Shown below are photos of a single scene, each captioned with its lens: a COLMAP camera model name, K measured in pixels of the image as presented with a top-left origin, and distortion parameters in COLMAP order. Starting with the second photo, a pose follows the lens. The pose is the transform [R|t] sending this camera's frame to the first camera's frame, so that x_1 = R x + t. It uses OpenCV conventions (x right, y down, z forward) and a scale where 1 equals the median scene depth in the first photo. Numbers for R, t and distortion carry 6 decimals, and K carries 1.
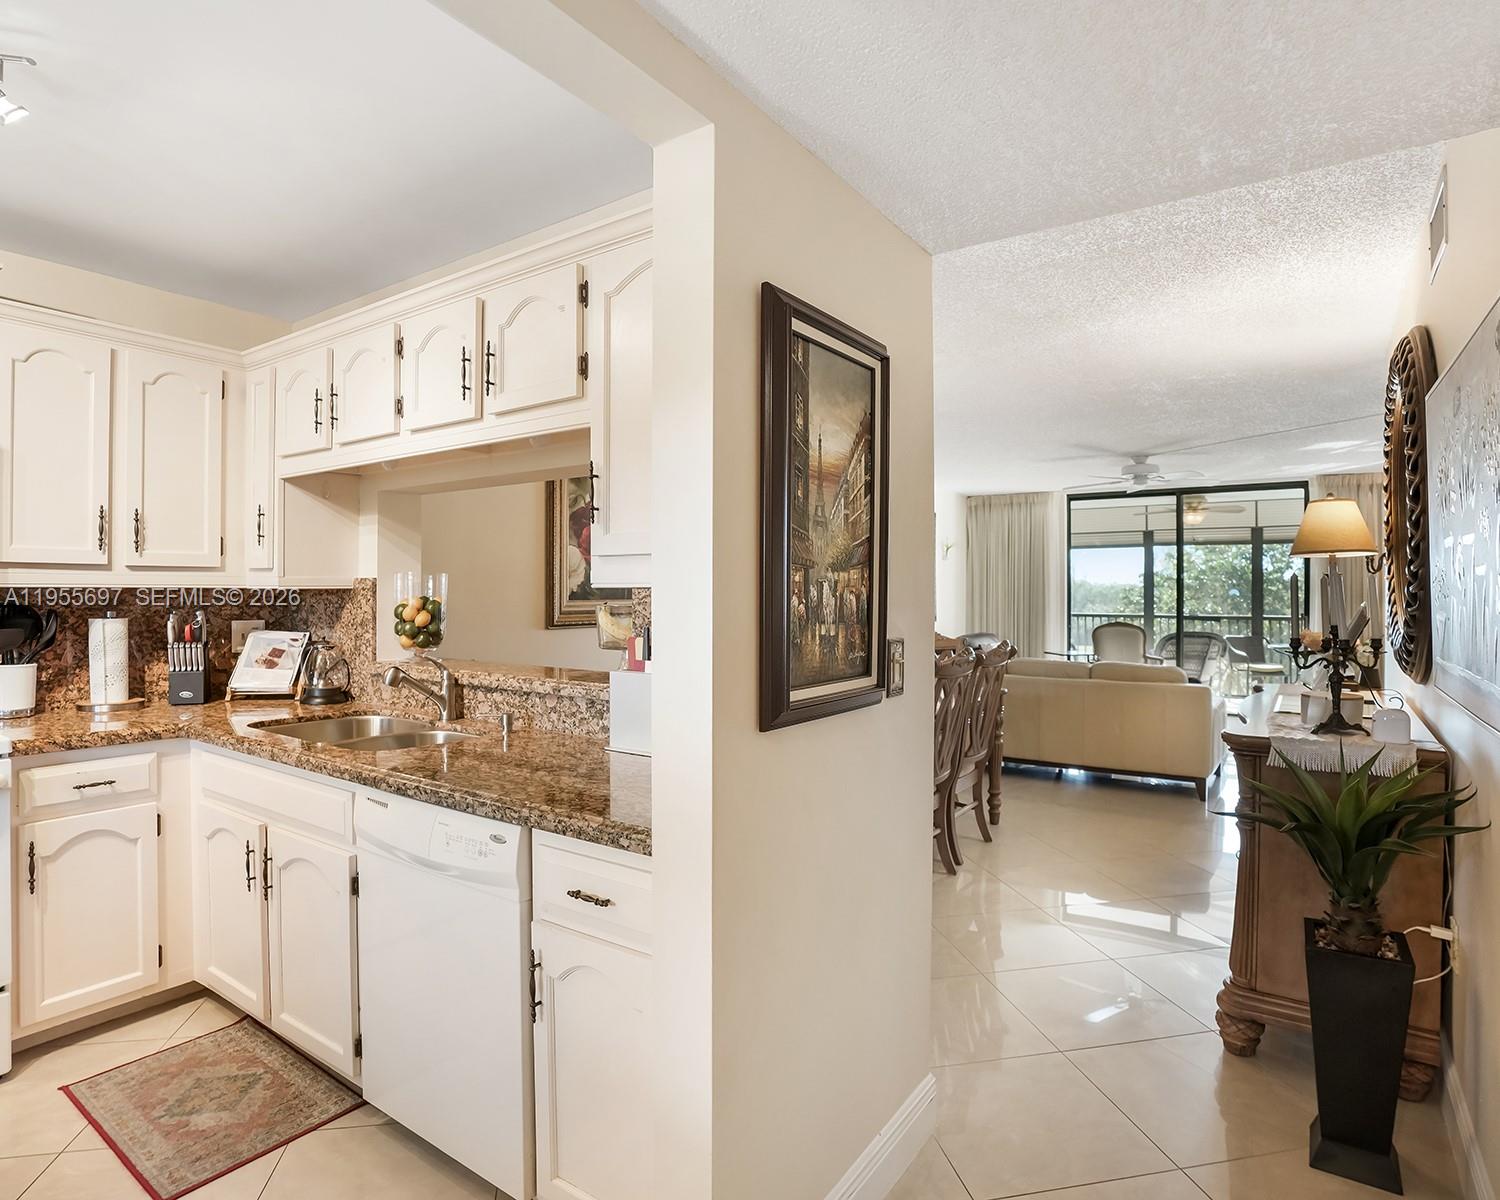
lens RADIAL K [[843.7, 0, 748.9], [0, 843.7, 591.5], [0, 0, 1]] dist [-0.063828, 0.029196]
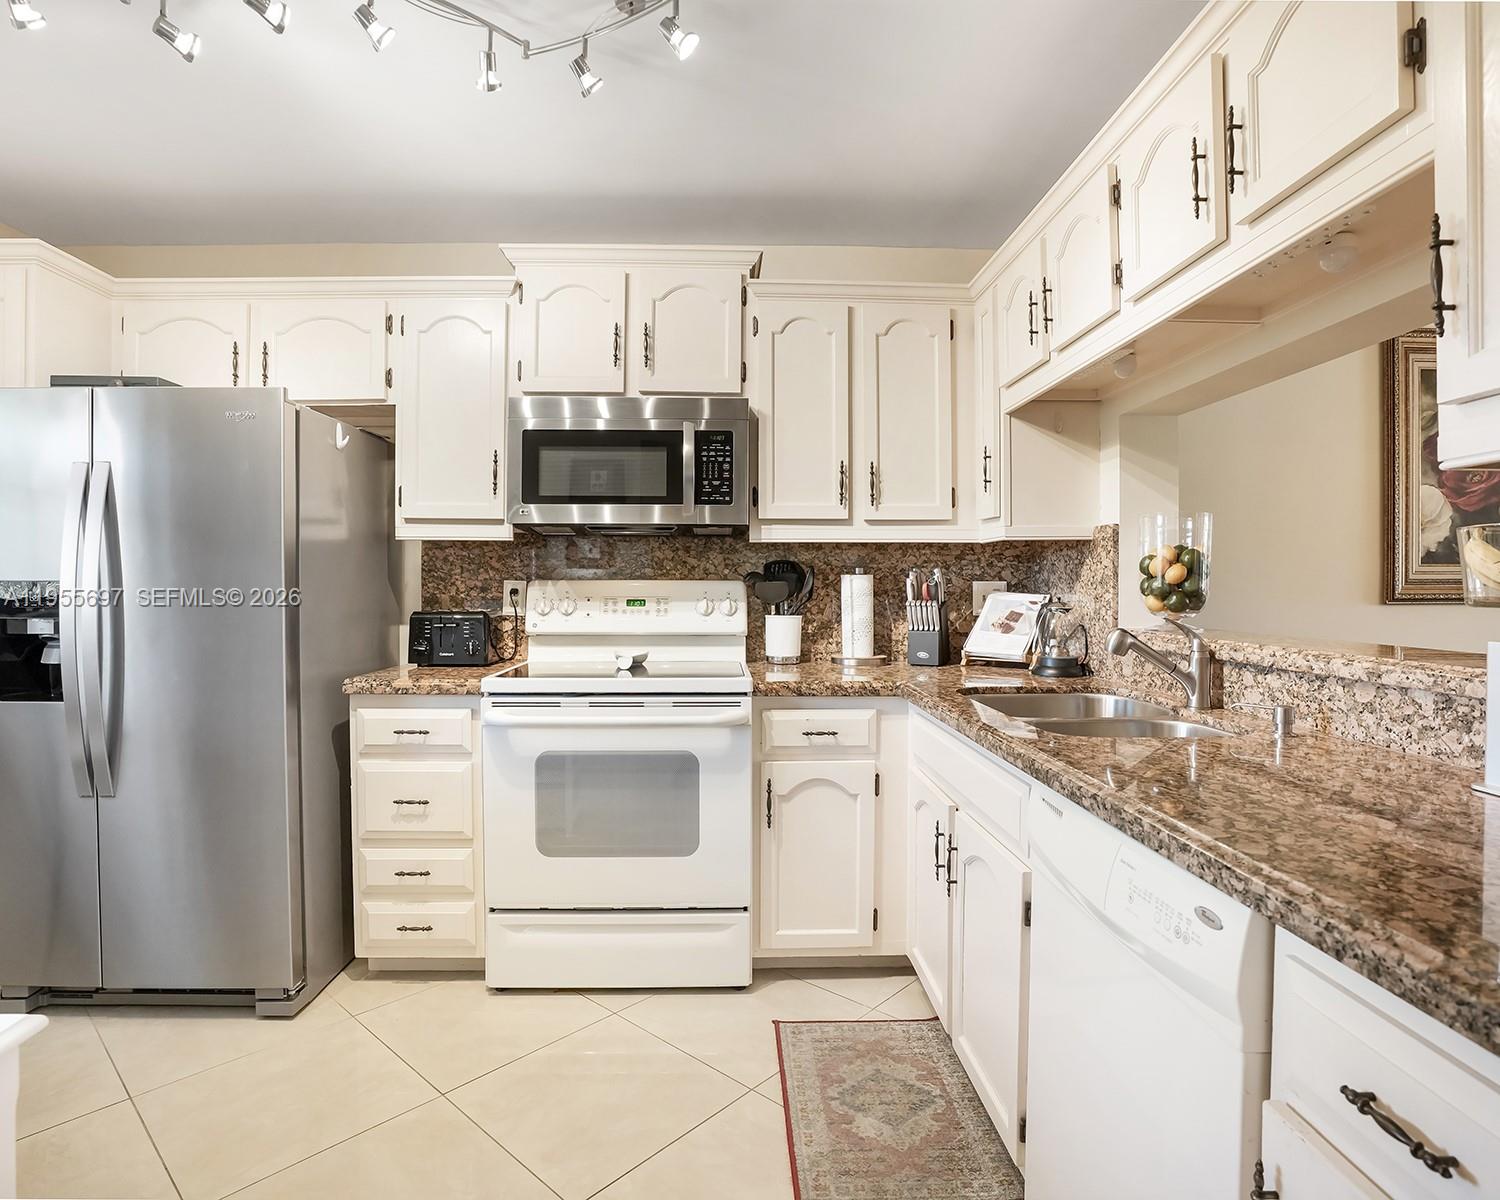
lens RADIAL K [[830.2, 0, 747.3], [0, 830.2, 595.9], [0, 0, 1]] dist [-0.072266, 0.028891]
pose [[0.602265, 0.006227, -0.798272, -0.035043], [0.002991, 0.999945, 0.010057, 0.044653], [0.798291, -0.008445, 0.602213, 0.248409]]
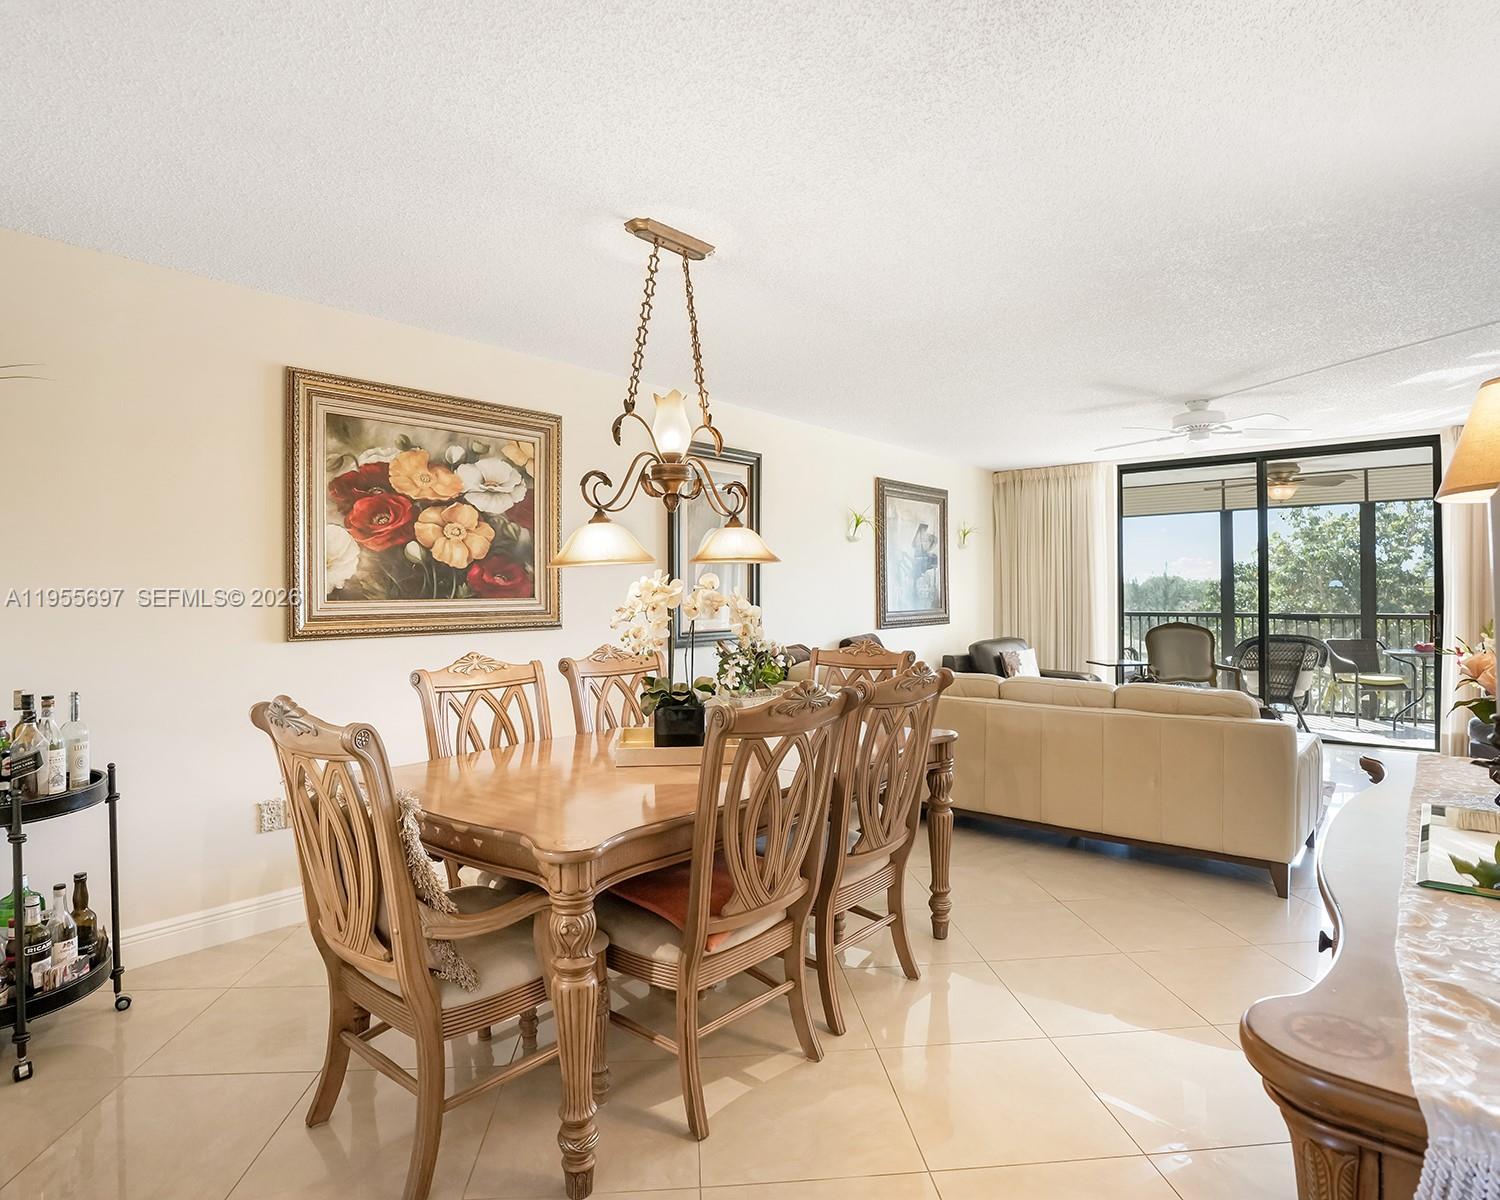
lens RADIAL K [[843.7, 0, 748.9], [0, 843.7, 591.5], [0, 0, 1]] dist [-0.063828, 0.029196]
pose [[0.995360, -0.009369, -0.095768, 0.326580], [0.009336, 0.999956, -0.000794, 0.009772], [0.095772, -0.000103, 0.995403, 0.525052]]
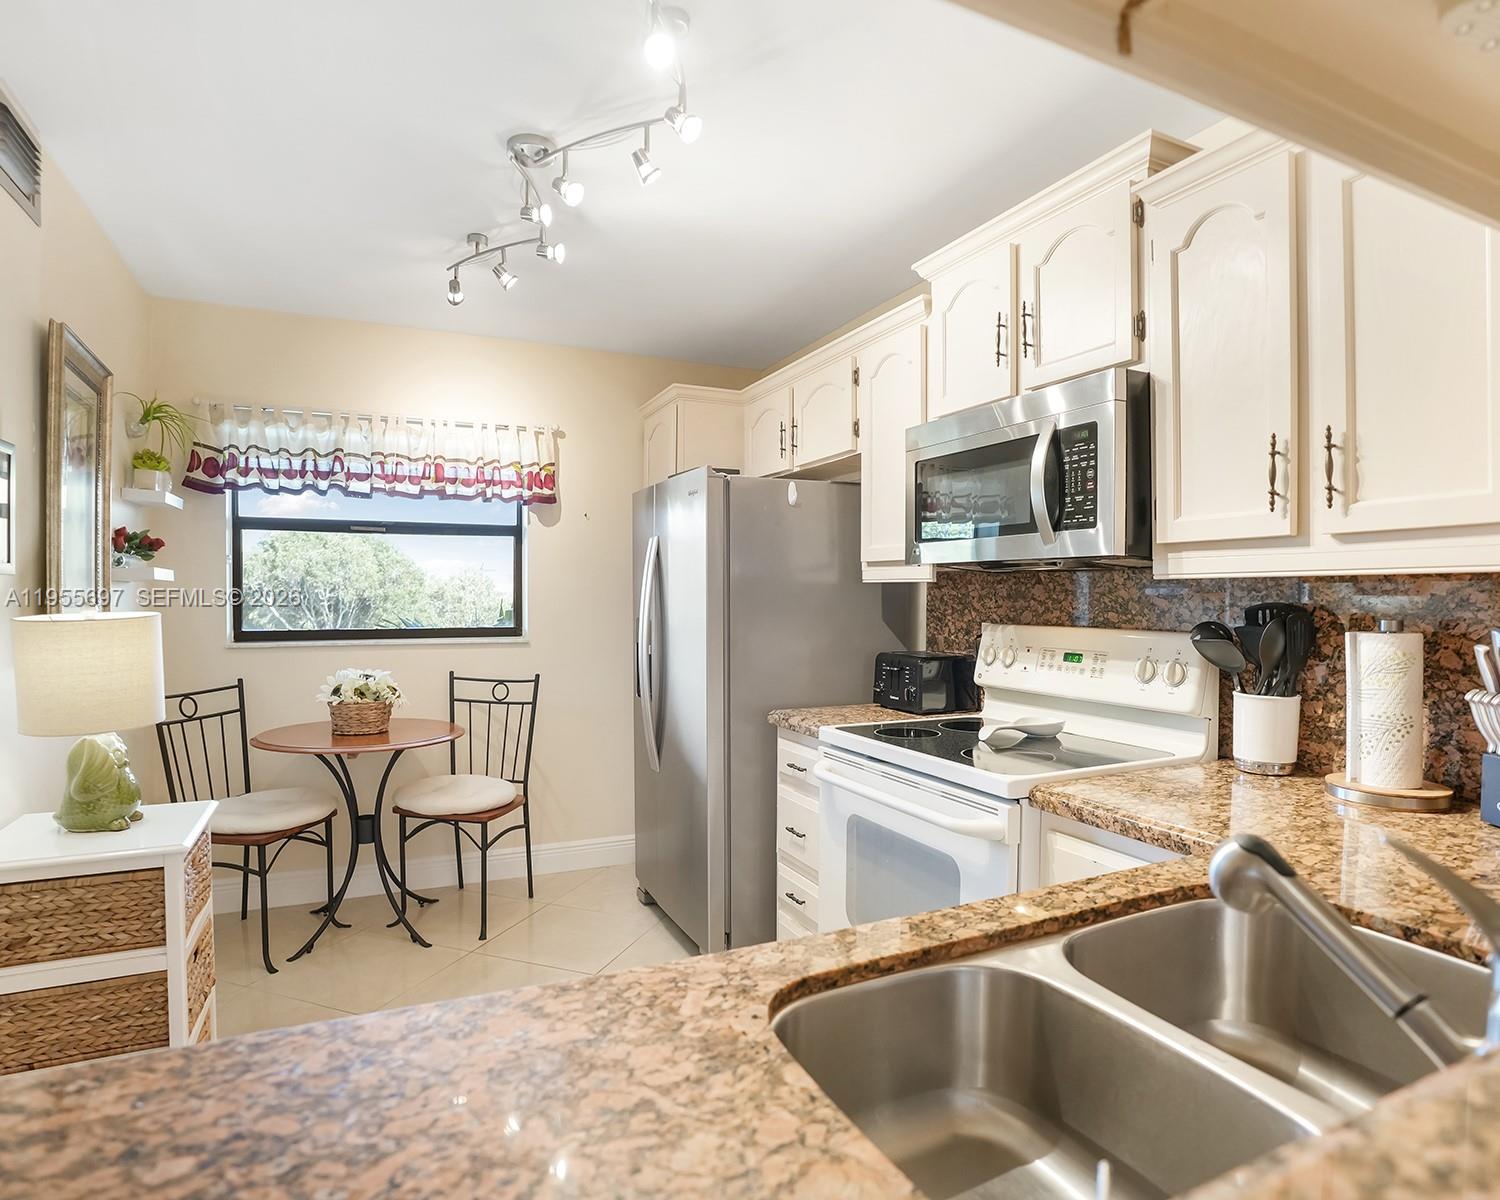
lens RADIAL K [[840.0, 0, 749.3], [0, 840.0, 612.0], [0, 0, 1]] dist [-0.071003, 0.031942]
pose [[-0.501635, 0.011119, -0.865008, -0.090236], [-0.003658, 0.999881, 0.014974, 0.011356], [0.865071, 0.010676, -0.501535, 0.839105]]
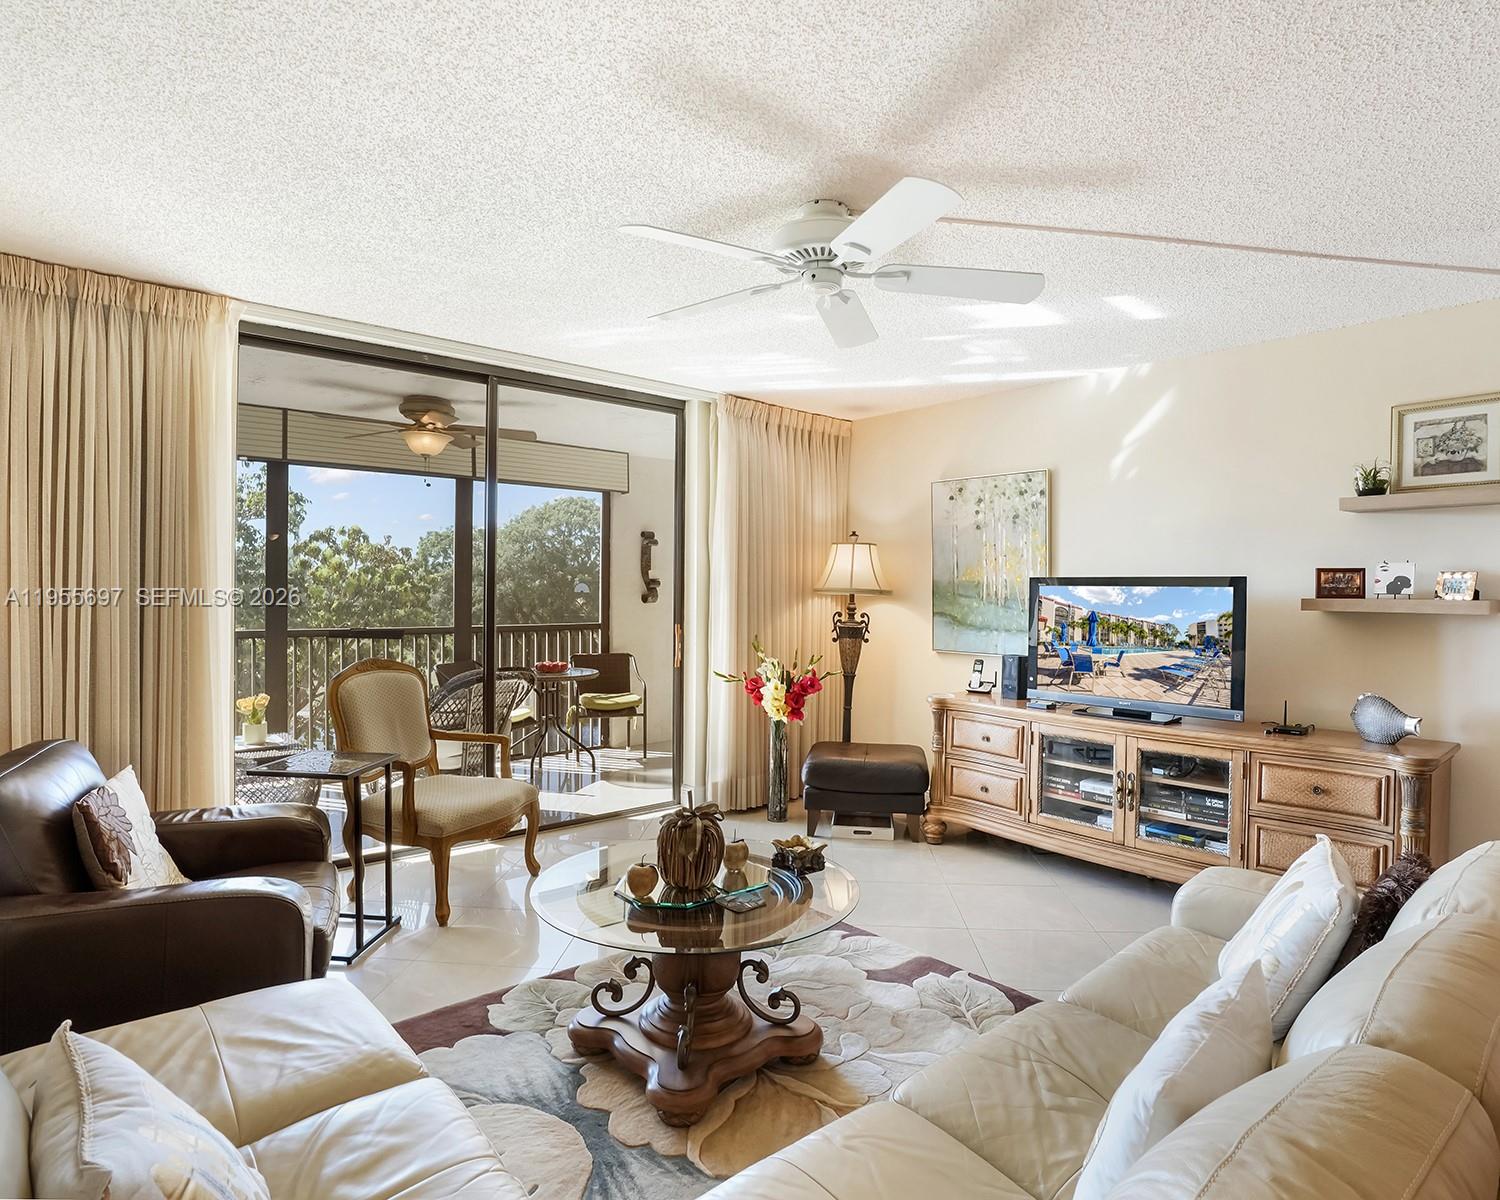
lens RADIAL K [[843.7, 0, 748.9], [0, 843.7, 591.5], [0, 0, 1]] dist [-0.063828, 0.029196]
pose [[0.249818, -0.004393, 0.968283, 0.273692], [-0.009032, 0.999936, 0.006867, -0.005372], [-0.968251, -0.010461, 0.249762, 2.213836]]
